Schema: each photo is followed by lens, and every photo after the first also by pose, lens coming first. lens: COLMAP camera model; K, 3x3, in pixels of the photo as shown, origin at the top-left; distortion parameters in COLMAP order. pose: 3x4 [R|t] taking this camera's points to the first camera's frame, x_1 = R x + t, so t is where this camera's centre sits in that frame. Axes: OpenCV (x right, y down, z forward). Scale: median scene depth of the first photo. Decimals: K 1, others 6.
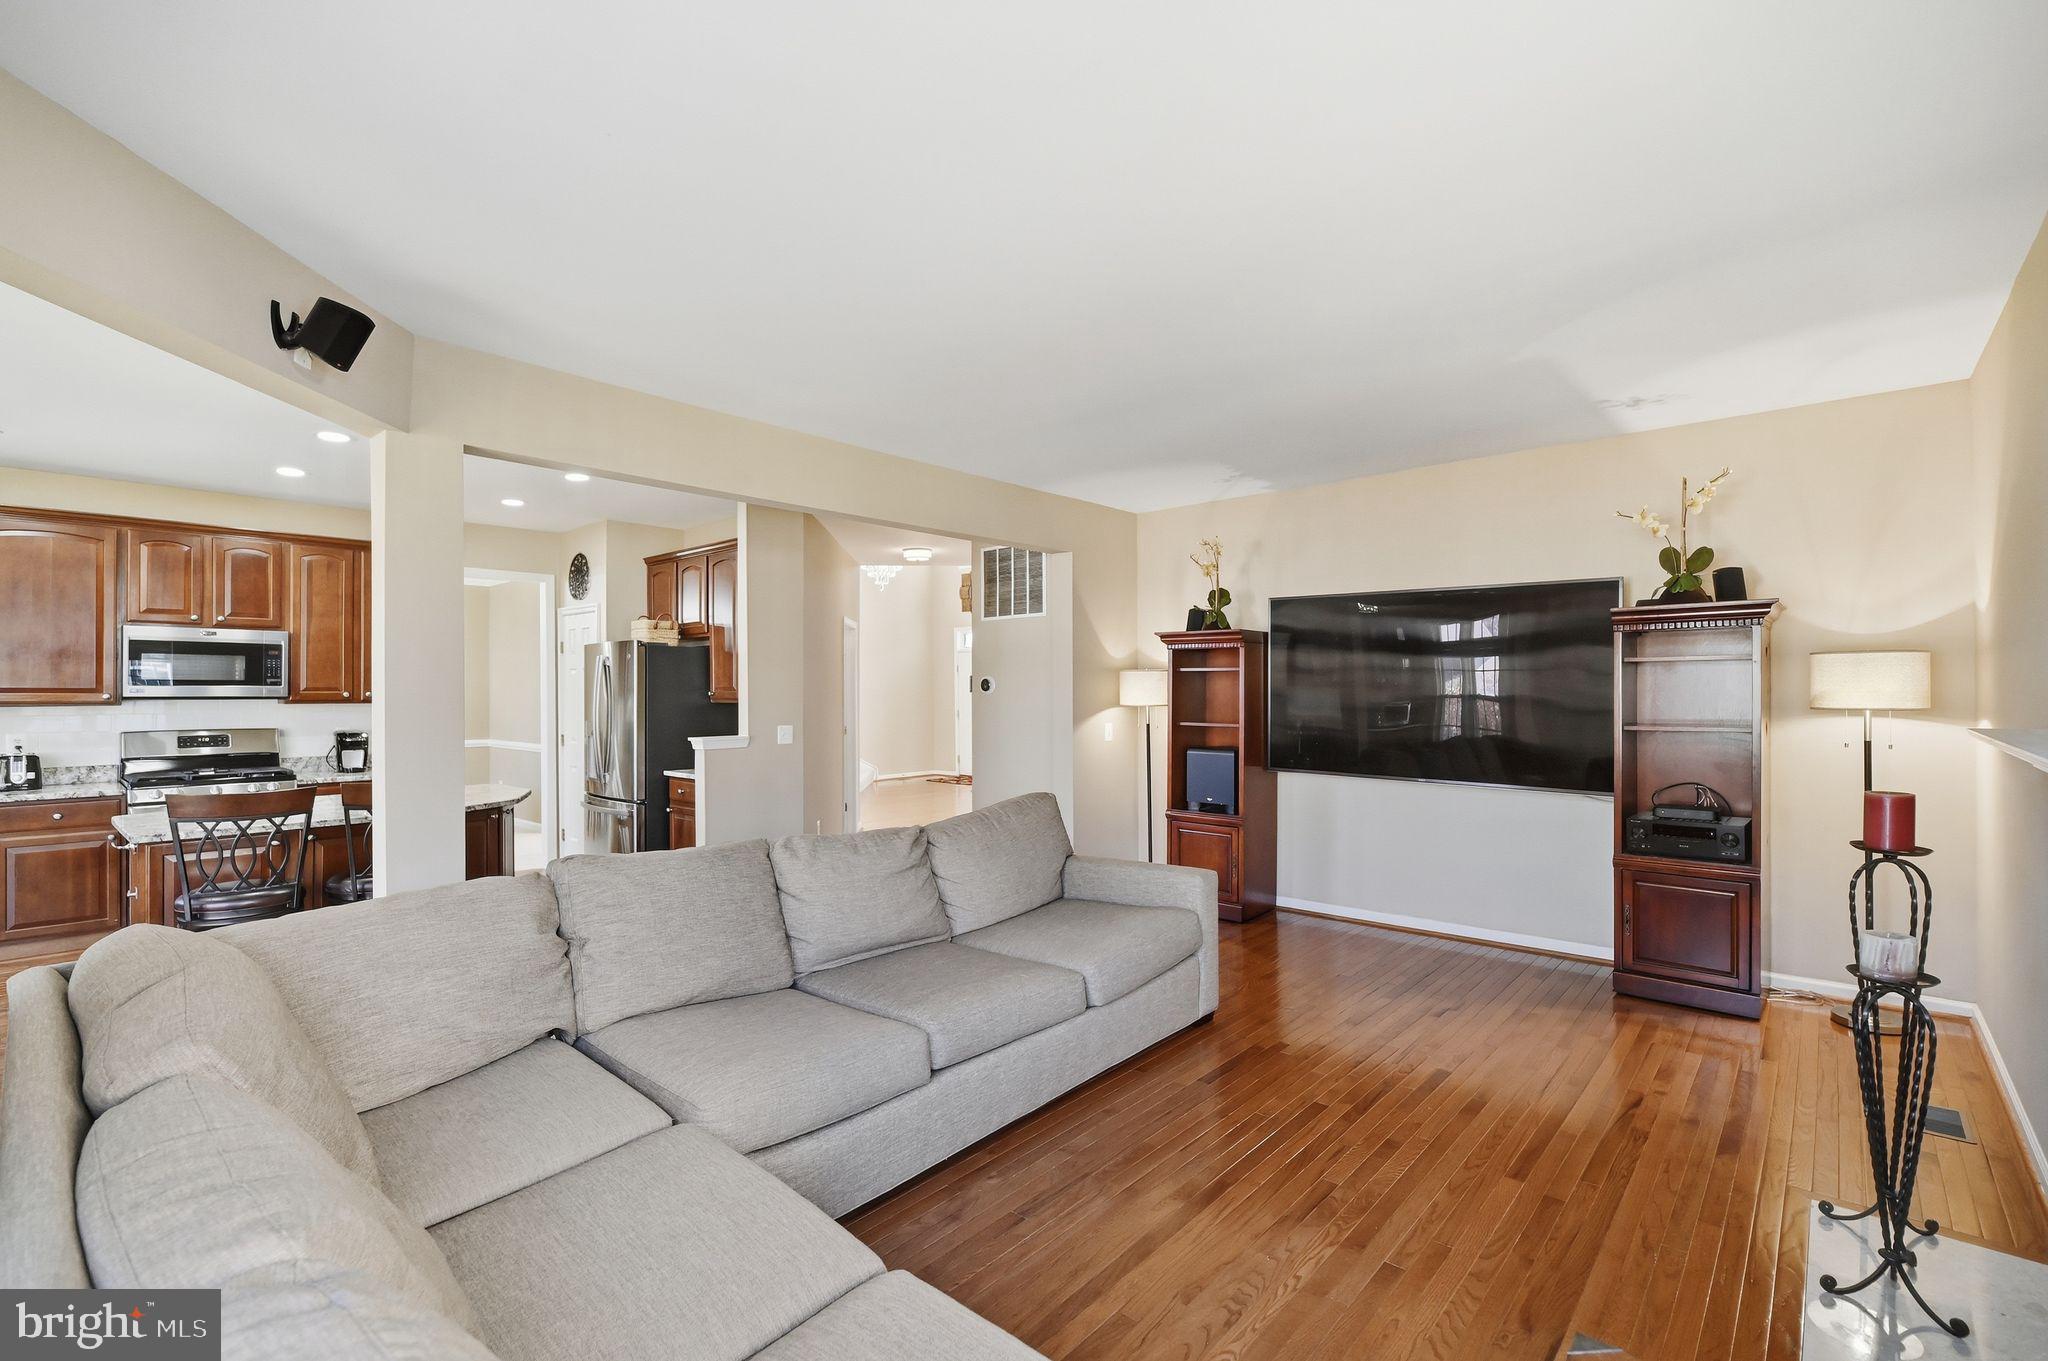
lens RADIAL K [[902.2, 0, 1038.1], [0, 902.2, 689.0], [0, 0, 1]] dist [-0.012979, 0.000595]
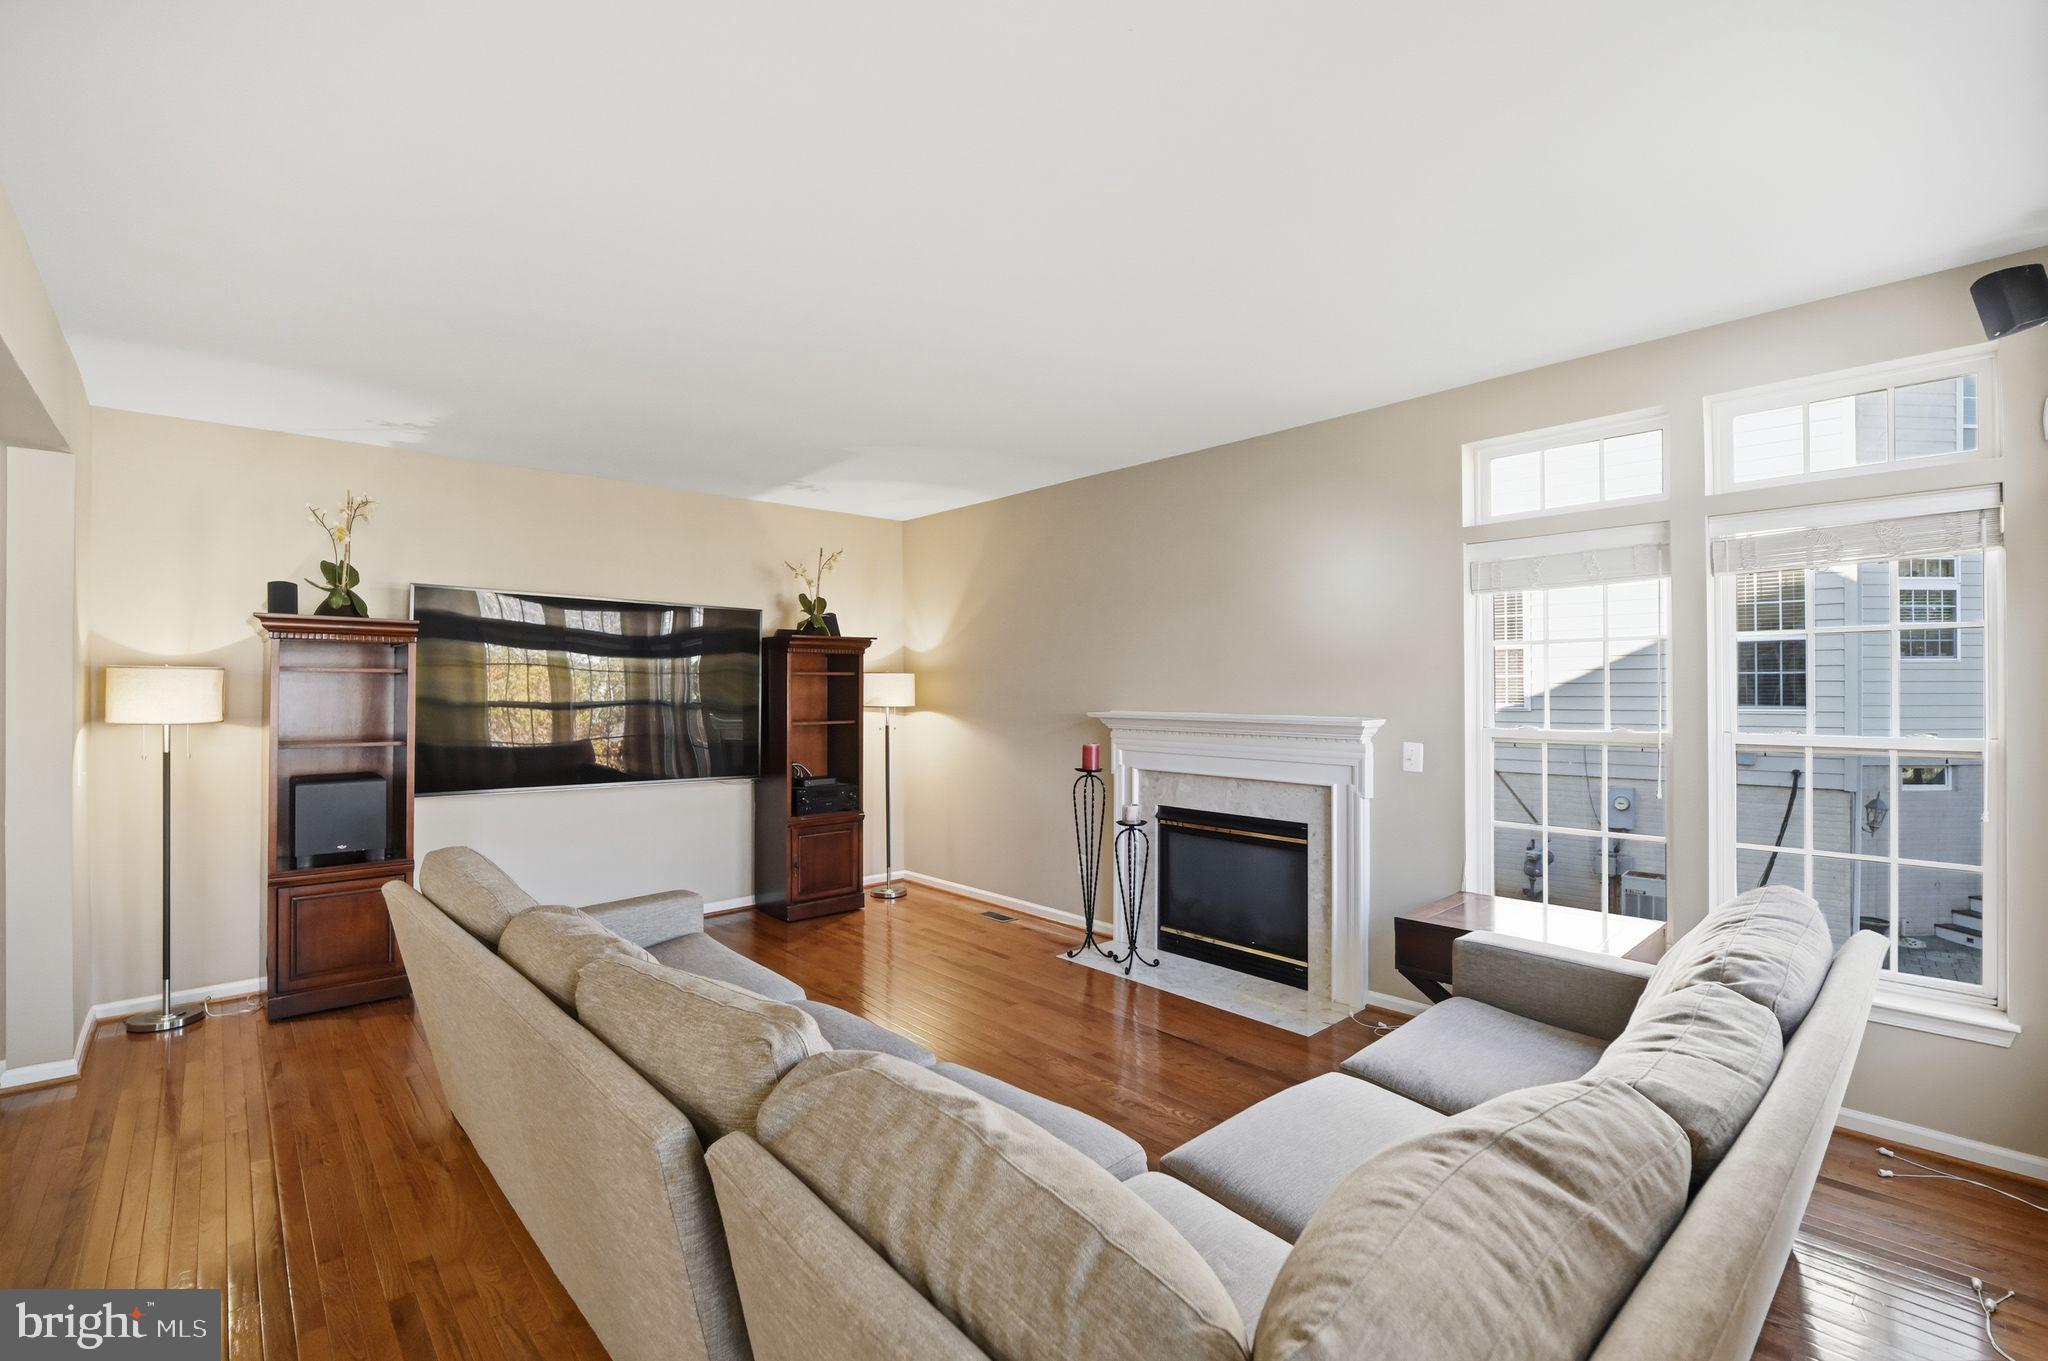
lens RADIAL K [[902.2, 0, 1038.1], [0, 902.2, 689.0], [0, 0, 1]] dist [-0.012979, 0.000595]
pose [[0.100761, 0.004636, 0.994900, -0.507849], [0.001159, 0.999988, -0.004777, -0.002337], [-0.994910, 0.001634, 0.100754, 0.386097]]
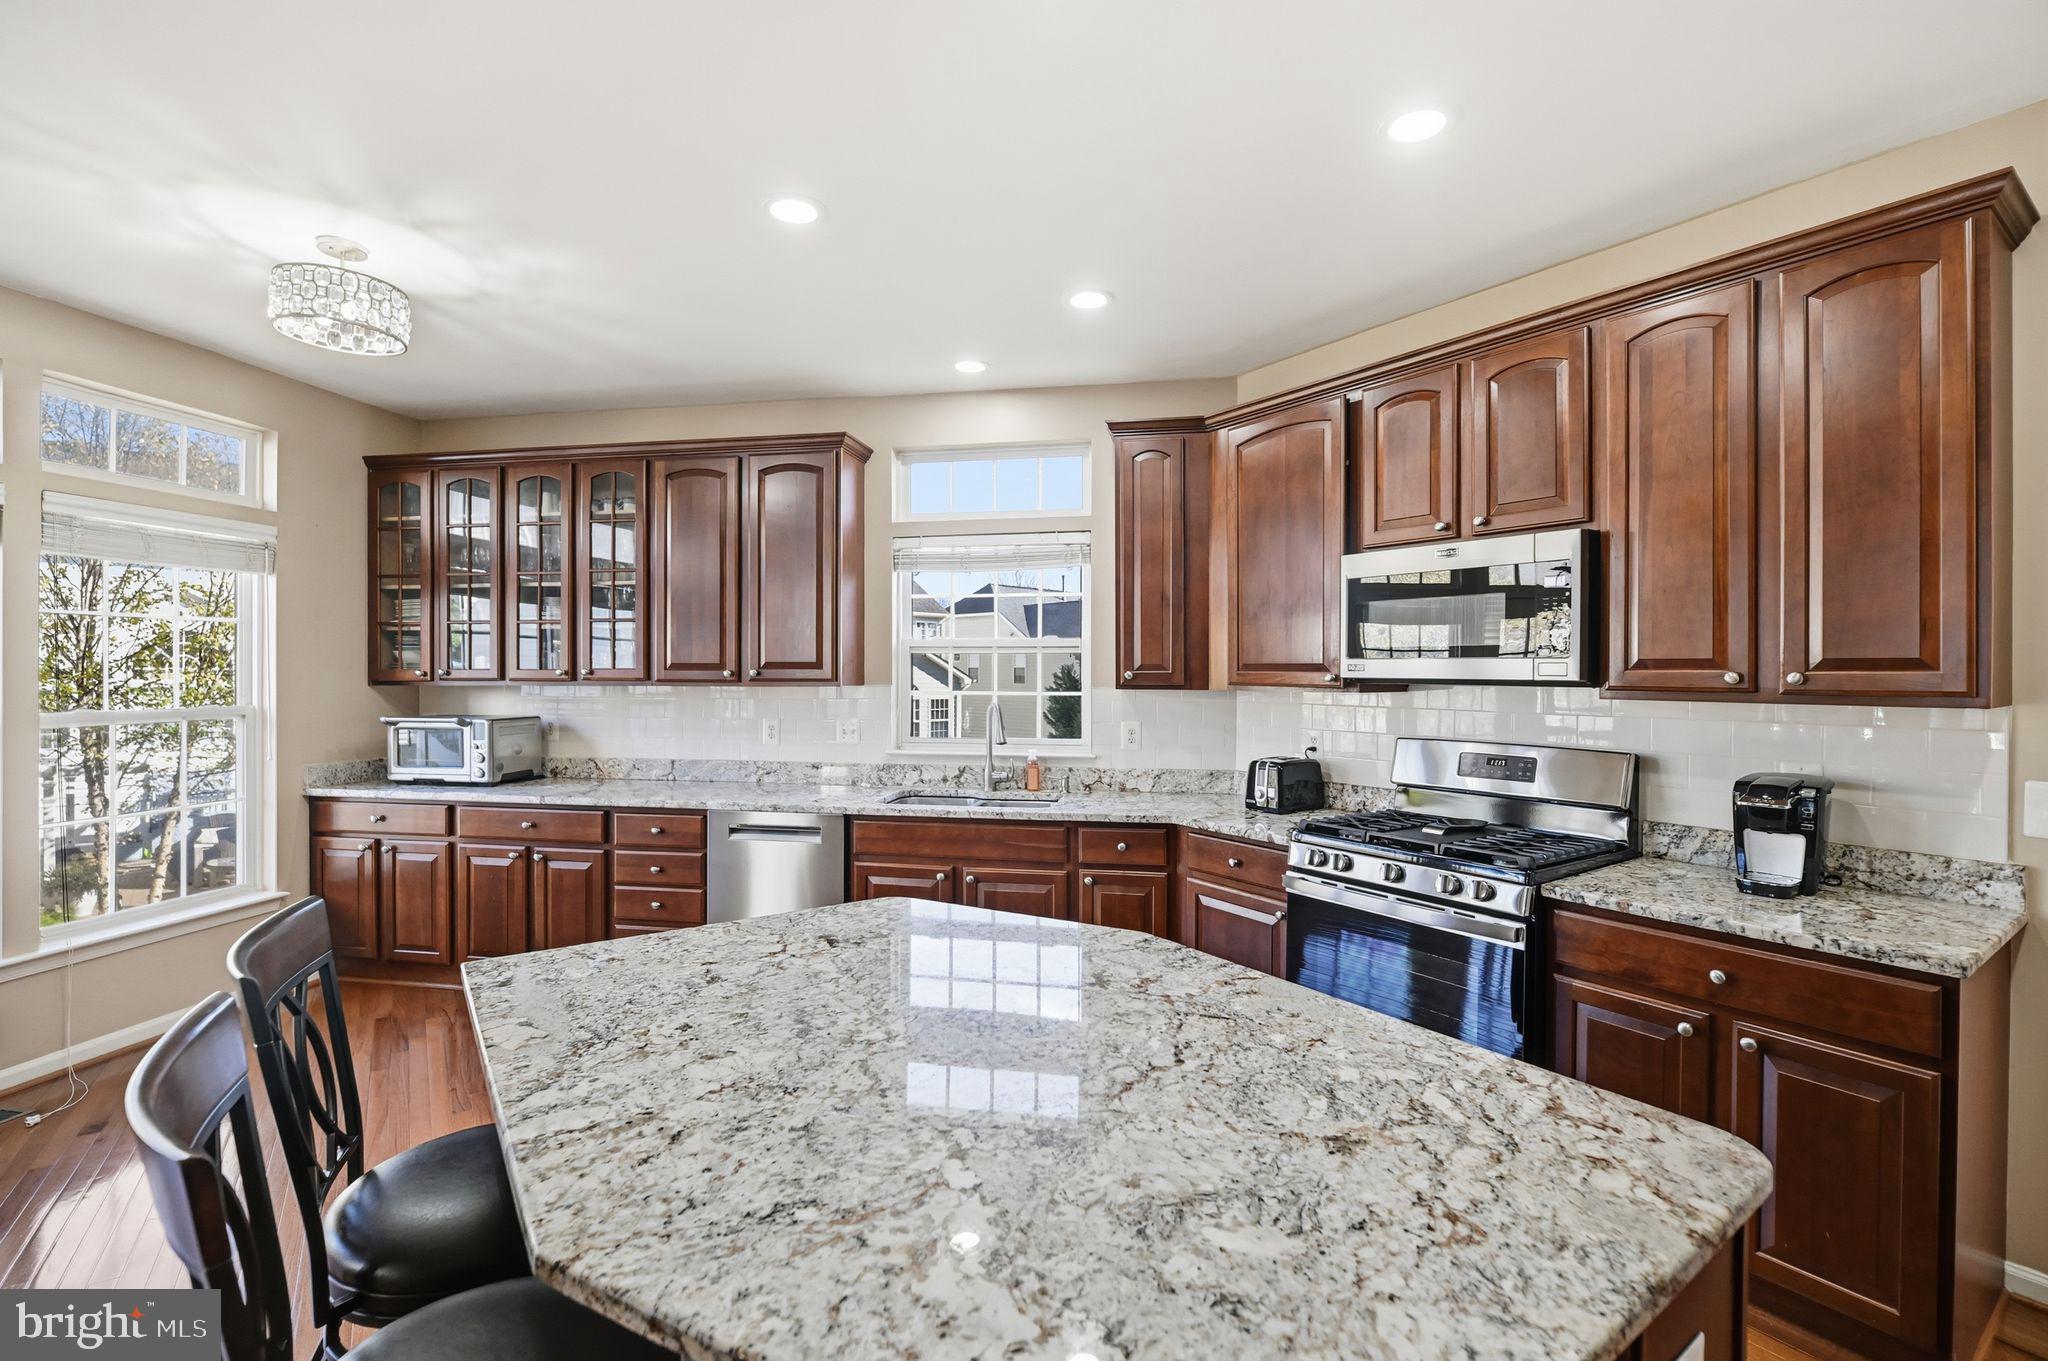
lens RADIAL K [[902.2, 0, 1038.1], [0, 902.2, 689.0], [0, 0, 1]] dist [-0.012979, 0.000595]
pose [[-0.232142, 0.021344, -0.972448, -0.382267], [0.002373, 0.999769, 0.021377, 0.002019], [0.972679, 0.002655, -0.232139, 0.884638]]
